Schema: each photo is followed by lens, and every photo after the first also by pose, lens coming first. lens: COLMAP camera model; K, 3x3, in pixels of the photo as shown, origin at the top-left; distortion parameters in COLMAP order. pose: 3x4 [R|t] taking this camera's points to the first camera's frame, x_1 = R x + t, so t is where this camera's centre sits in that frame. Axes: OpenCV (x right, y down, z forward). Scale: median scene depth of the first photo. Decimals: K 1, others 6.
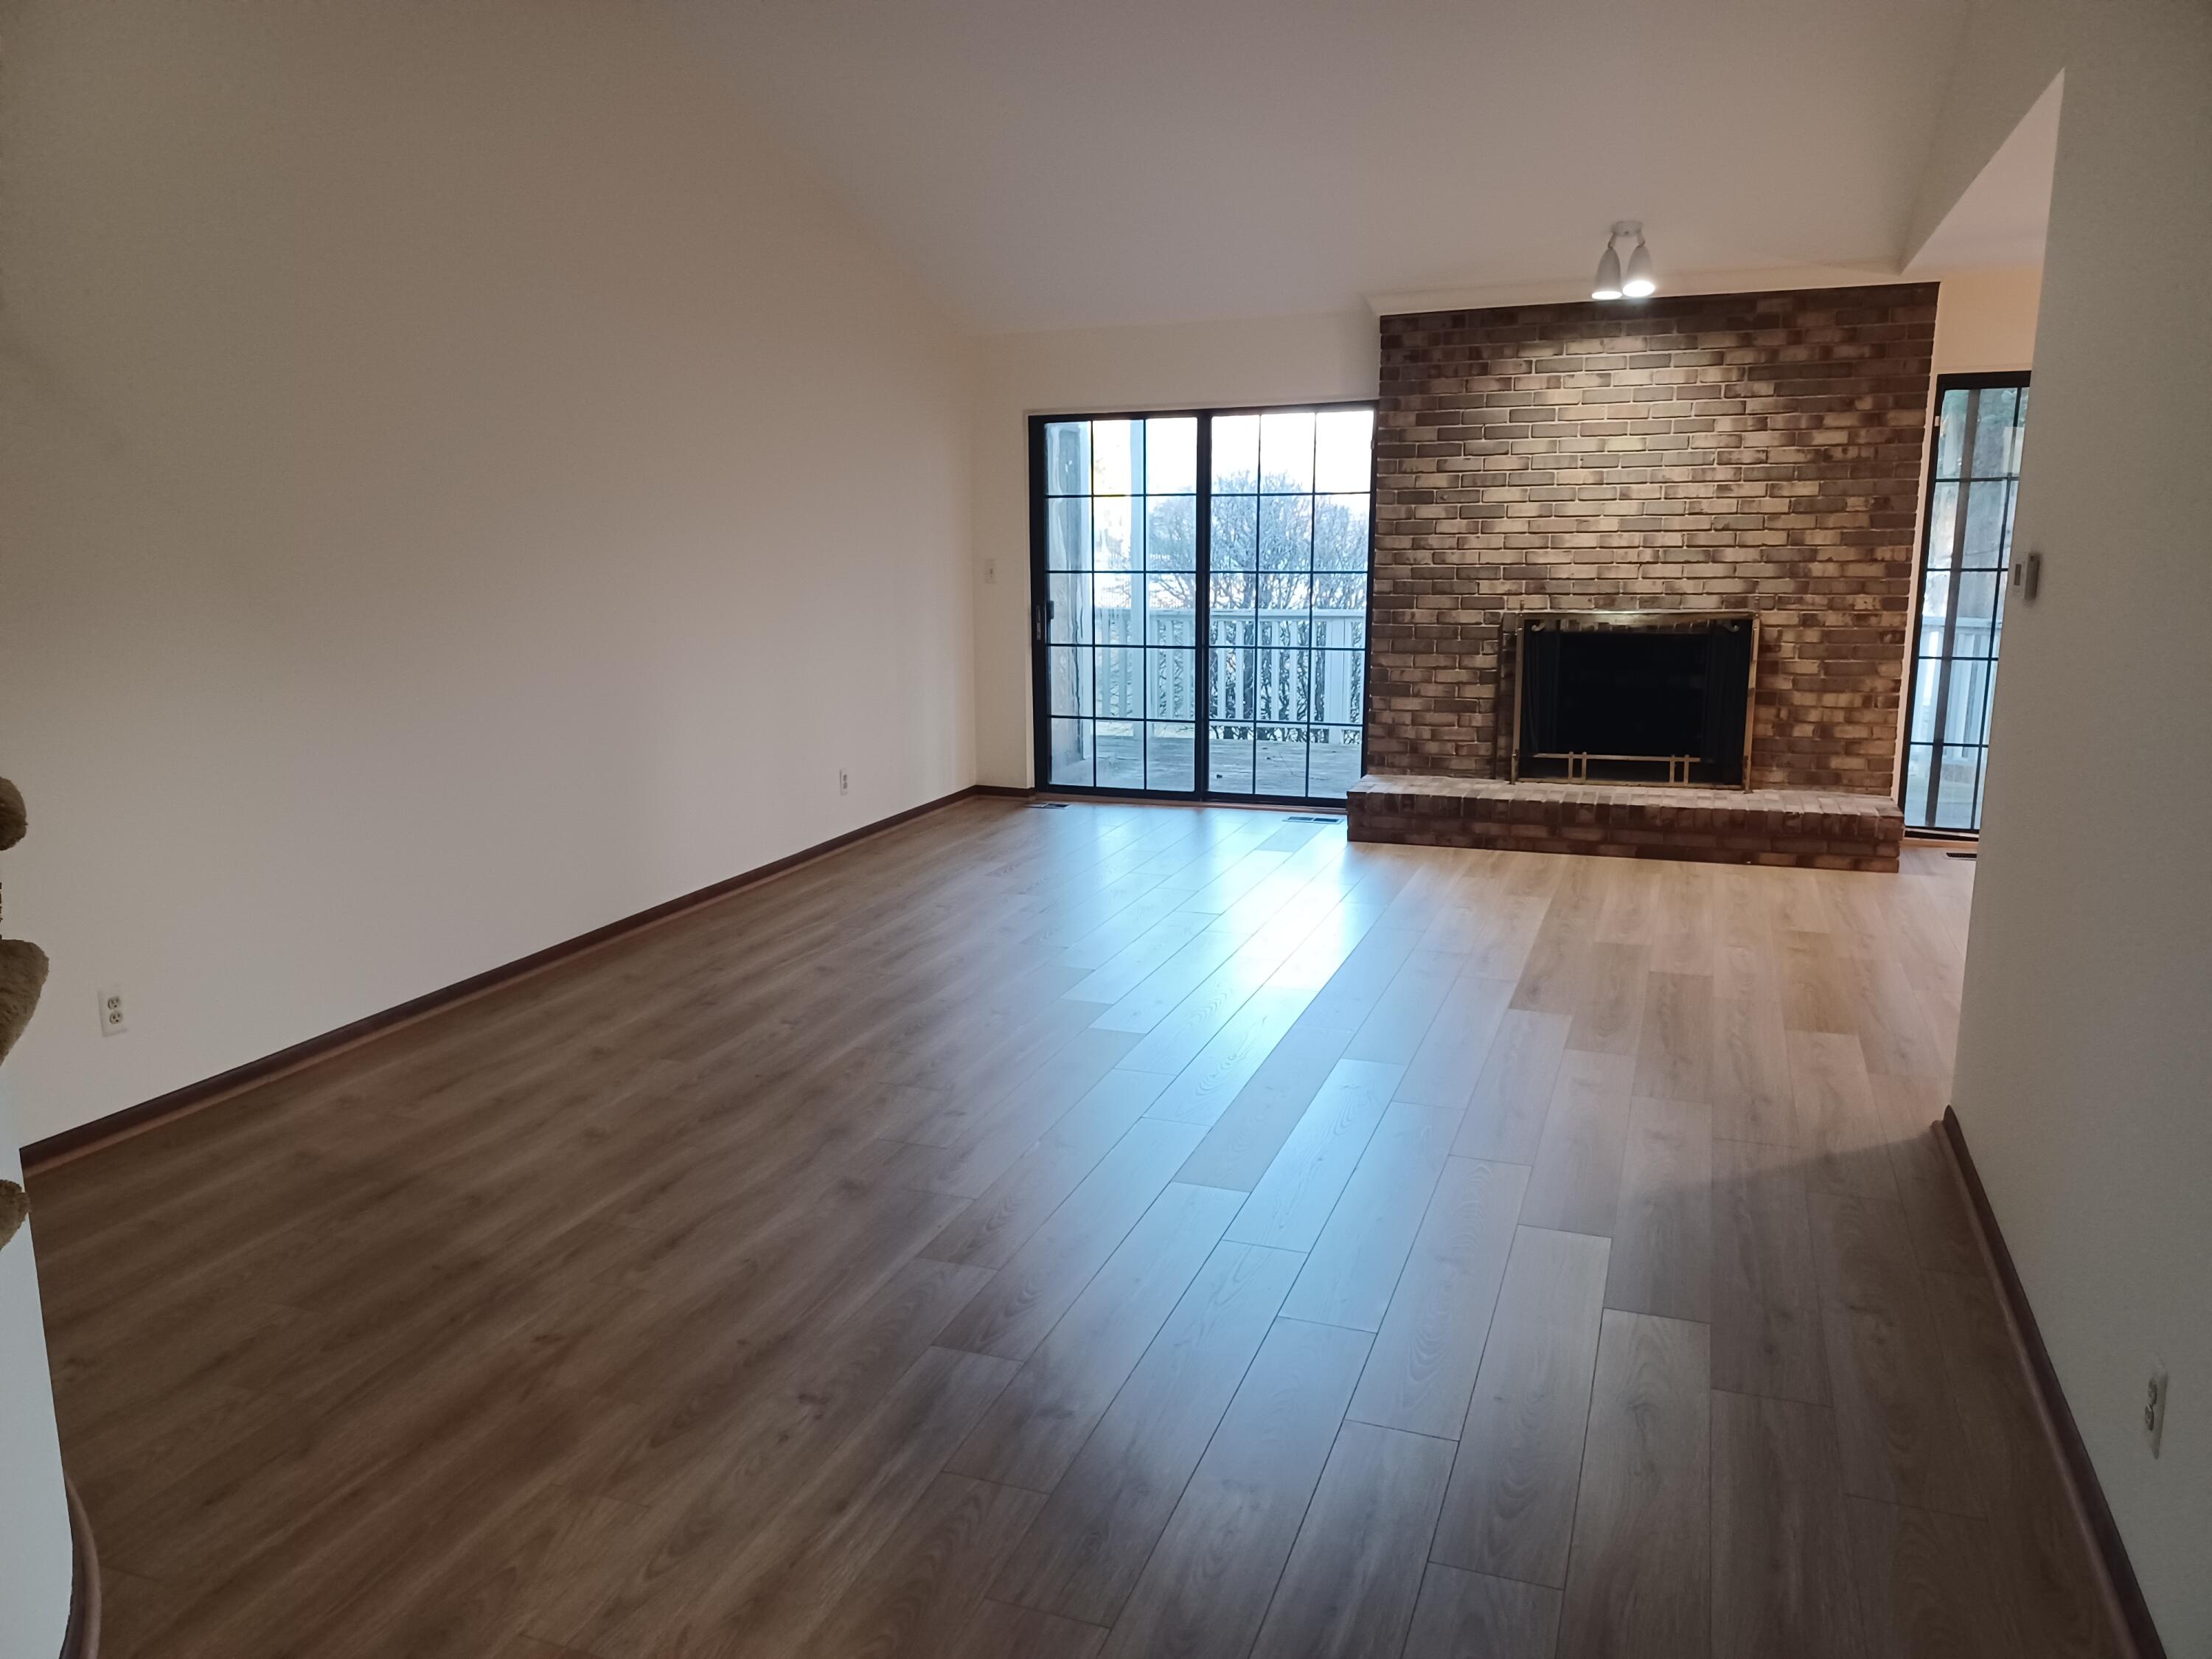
lens RADIAL K [[1597.9, 0, 1088.9], [0, 1597.9, 845.0], [0, 0, 1]] dist [0.113607, -0.201679]
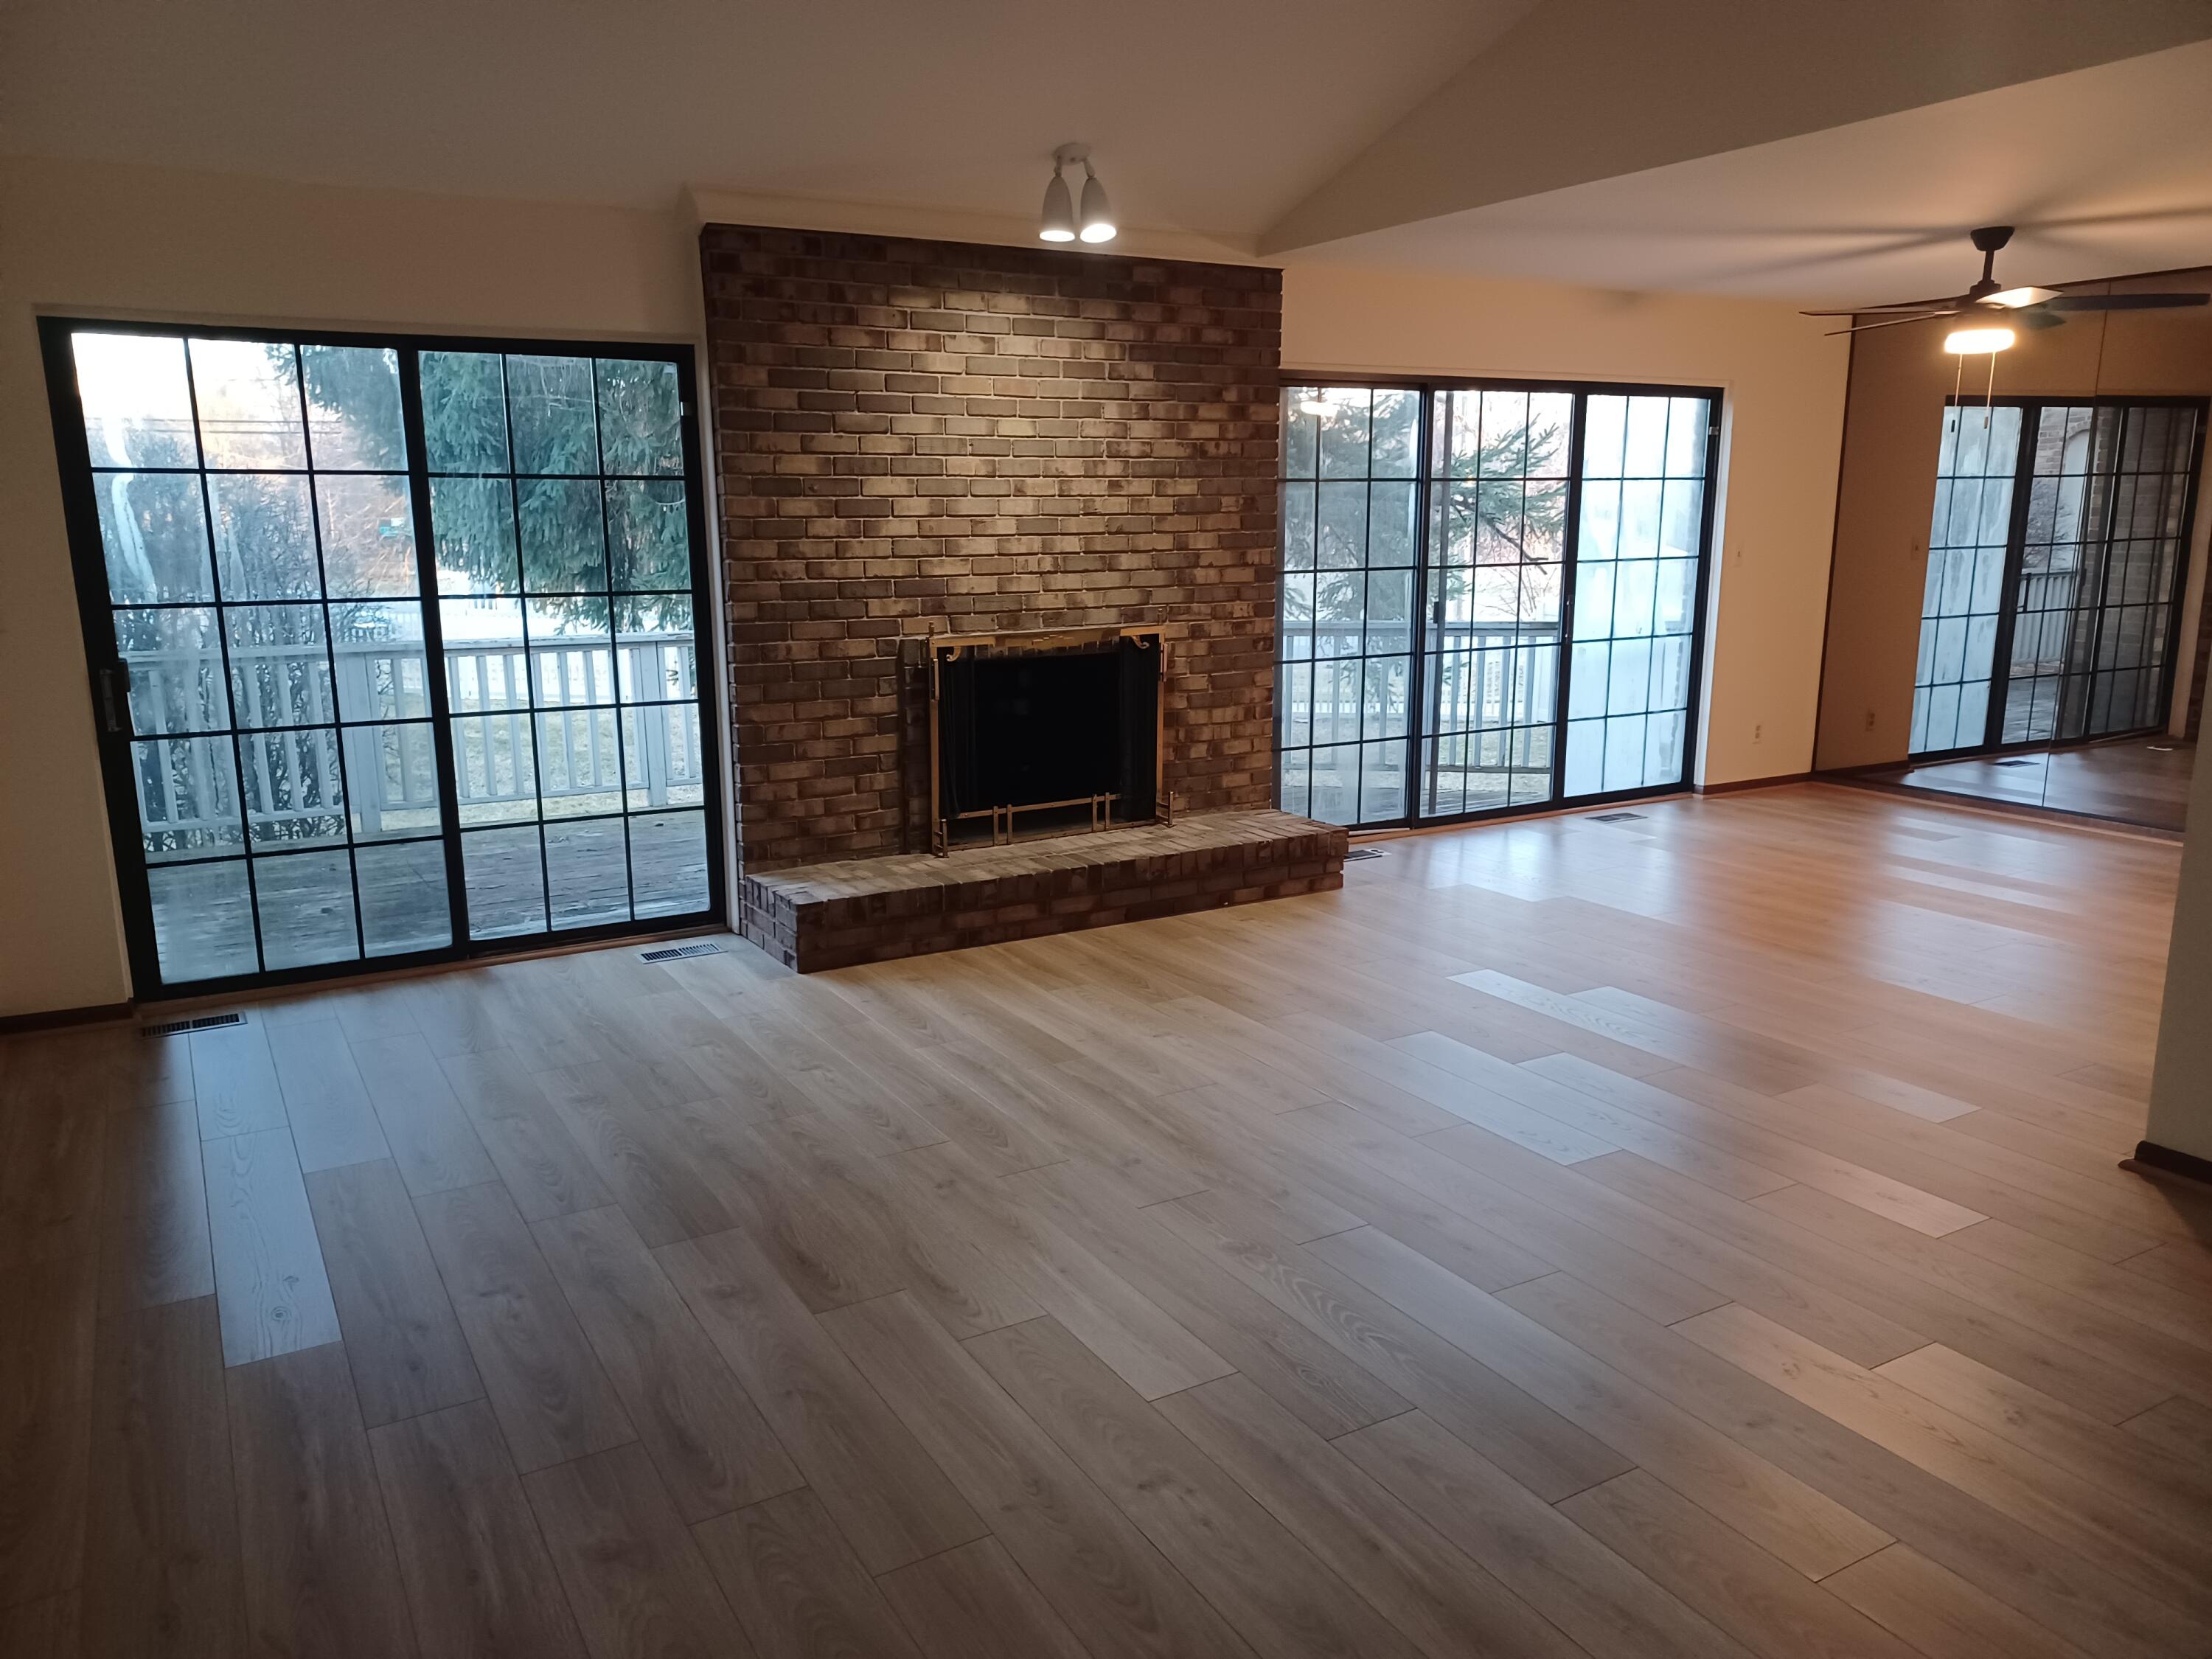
lens RADIAL K [[1597.9, 0, 1088.9], [0, 1597.9, 845.0], [0, 0, 1]] dist [0.113607, -0.201679]
pose [[0.625280, -0.157066, 0.764432, -0.305187], [0.153015, 0.985199, 0.077266, -0.098683], [-0.765253, 0.068657, 0.640058, 0.474006]]
